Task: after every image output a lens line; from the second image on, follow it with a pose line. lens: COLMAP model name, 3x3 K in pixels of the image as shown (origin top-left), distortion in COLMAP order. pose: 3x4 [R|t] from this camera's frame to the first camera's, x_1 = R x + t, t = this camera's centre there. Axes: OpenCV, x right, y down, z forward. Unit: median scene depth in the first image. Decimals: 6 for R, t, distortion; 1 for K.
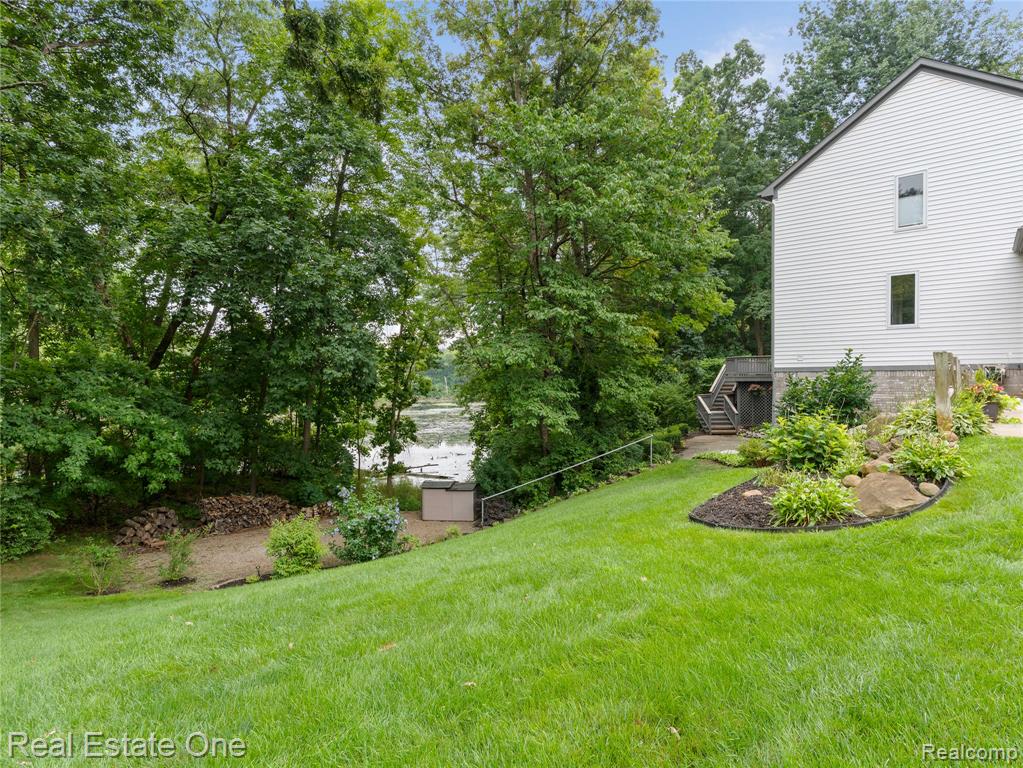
lens RADIAL K [[574.8, 0, 511.2], [0, 574.8, 383.9], [0, 0, 1]] dist [0.000499, -0.000015]
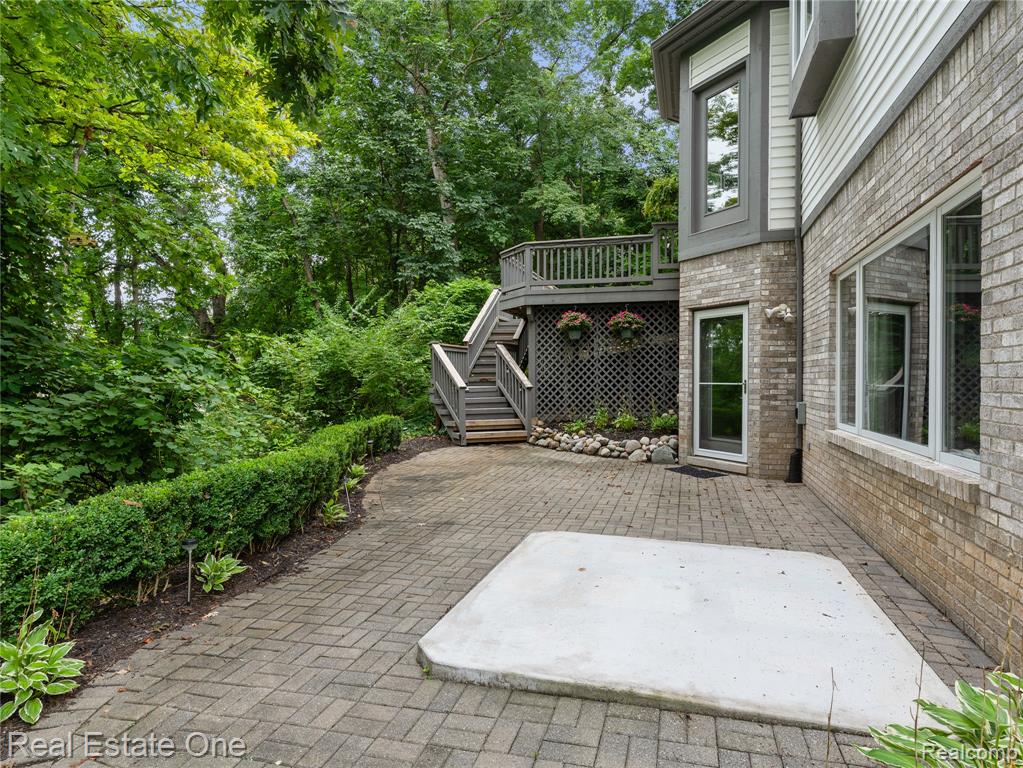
lens RADIAL K [[574.8, 0, 511.3], [0, 574.8, 382.5], [0, 0, 1]] dist [0.000499, -0.000015]
pose [[0.917561, 0.007510, 0.397523, 0.226896], [-0.010271, 0.999936, 0.004818, 0.046413], [-0.397461, -0.008504, 0.917580, 0.648037]]
